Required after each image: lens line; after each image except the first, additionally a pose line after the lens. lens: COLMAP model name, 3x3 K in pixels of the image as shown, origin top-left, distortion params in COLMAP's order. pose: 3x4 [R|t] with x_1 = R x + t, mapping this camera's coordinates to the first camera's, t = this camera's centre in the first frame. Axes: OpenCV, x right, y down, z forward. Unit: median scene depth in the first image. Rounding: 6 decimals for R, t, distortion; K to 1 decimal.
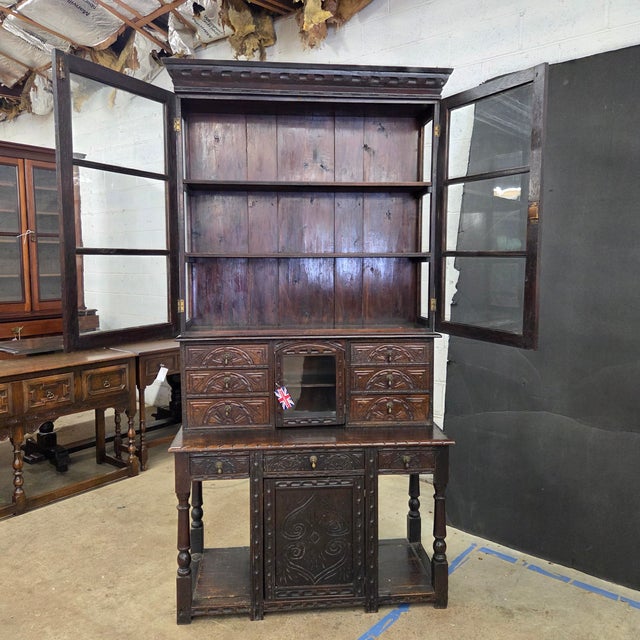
lens RADIAL K [[573.5, 0, 318.9], [0, 573.5, 311.4], [0, 0, 1]] dist [0.077614, -0.067144]
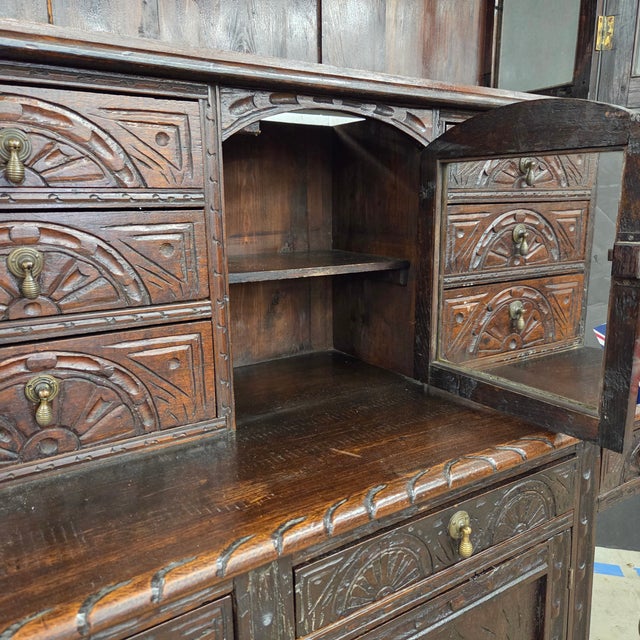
lens RADIAL K [[573.5, 0, 318.5], [0, 573.5, 320.5], [0, 0, 1]] dist [0.077614, -0.067144]
pose [[0.876640, -0.107105, 0.469074, -0.165137], [0.057401, 0.991227, 0.119053, 0.119496], [-0.477710, -0.077441, 0.875098, 0.739928]]
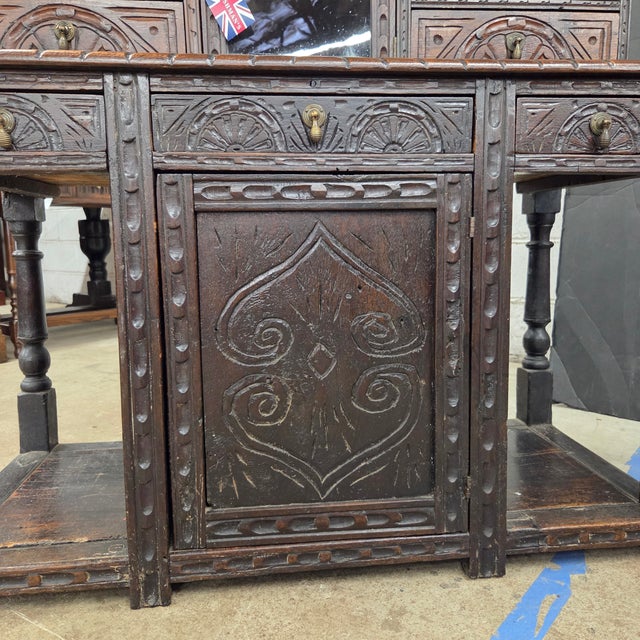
lens RADIAL K [[573.5, 0, 314.0], [0, 573.5, 317.7], [0, 0, 1]] dist [0.077614, -0.067144]
pose [[0.999748, -0.013870, 0.017632, -0.015311], [0.012929, 0.998541, 0.052437, 0.321926], [-0.018333, -0.052196, 0.998469, 0.622845]]
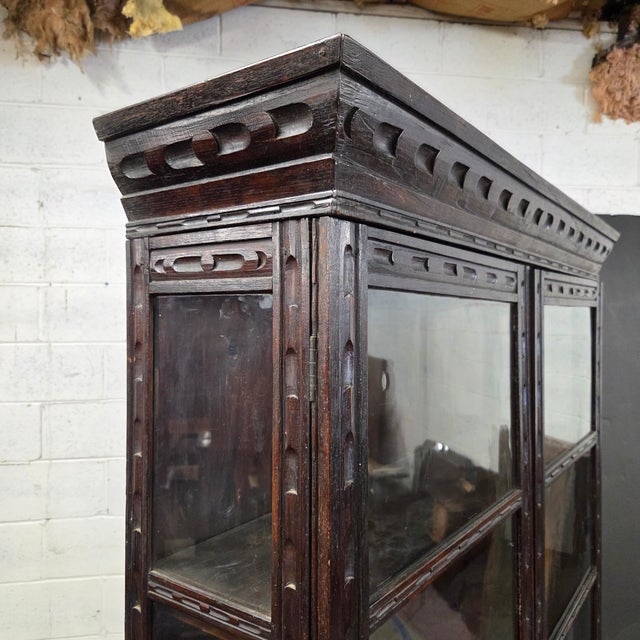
lens RADIAL K [[573.5, 0, 323.6], [0, 573.5, 316.9], [0, 0, 1]] dist [0.077614, -0.067144]
pose [[0.649619, -0.001048, 0.760259, -0.372296], [0.062449, 0.996693, -0.051987, -0.309905], [-0.757691, 0.081249, 0.647537, 0.817548]]
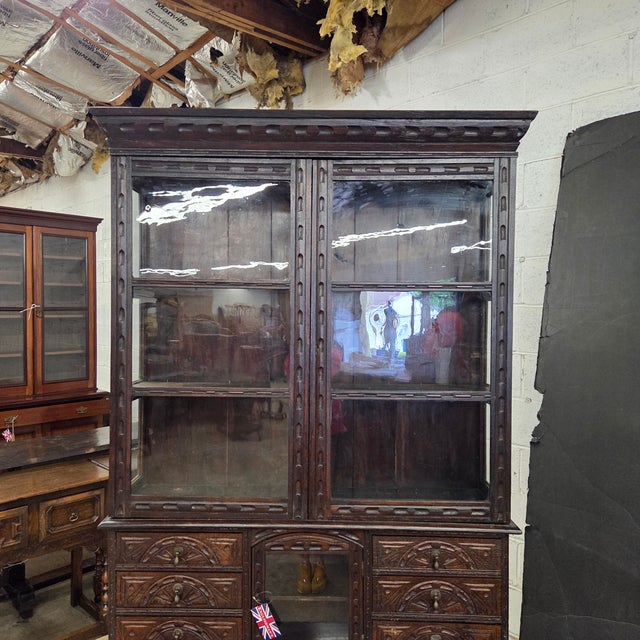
lens RADIAL K [[573.5, 0, 316.2], [0, 573.5, 320.1], [0, 0, 1]] dist [0.077614, -0.067144]
pose [[0.994059, 0.011923, -0.108186, 0.059609], [-0.019020, 0.997717, -0.064801, -0.137996], [0.107167, 0.066473, 0.992016, 0.343087]]
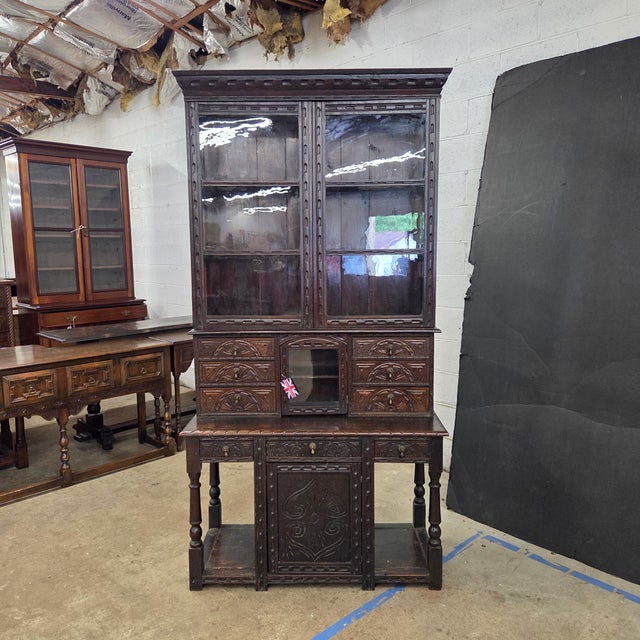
lens RADIAL K [[573.5, 0, 317.5], [0, 573.5, 318.3], [0, 0, 1]] dist [0.077614, -0.067144]
pose [[0.994250, 0.005164, -0.106961, 0.102984], [-0.001272, 0.999336, 0.036422, -0.017592], [0.107078, -0.036077, 0.993596, -0.046052]]
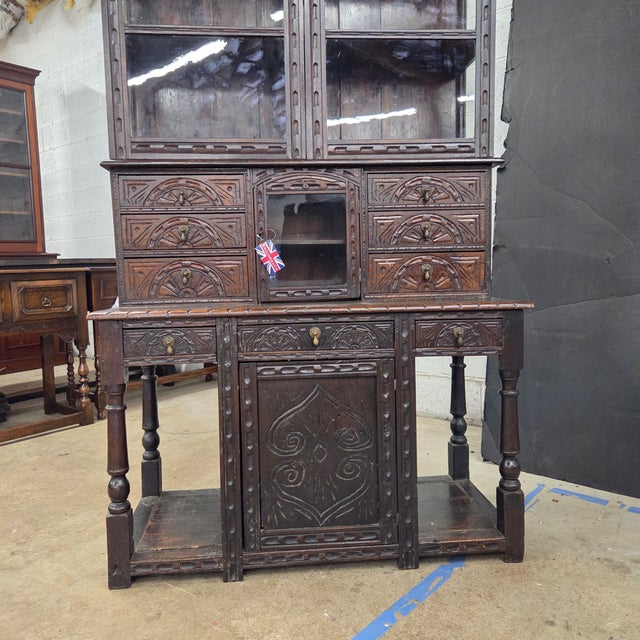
lens RADIAL K [[573.5, 0, 310.2], [0, 573.5, 313.4], [0, 0, 1]] dist [0.077614, -0.067144]
pose [[0.999773, -0.018656, -0.010275, -0.007379], [0.018598, 0.999811, -0.005711, 0.218750], [0.010380, 0.005519, 0.999931, 0.325575]]
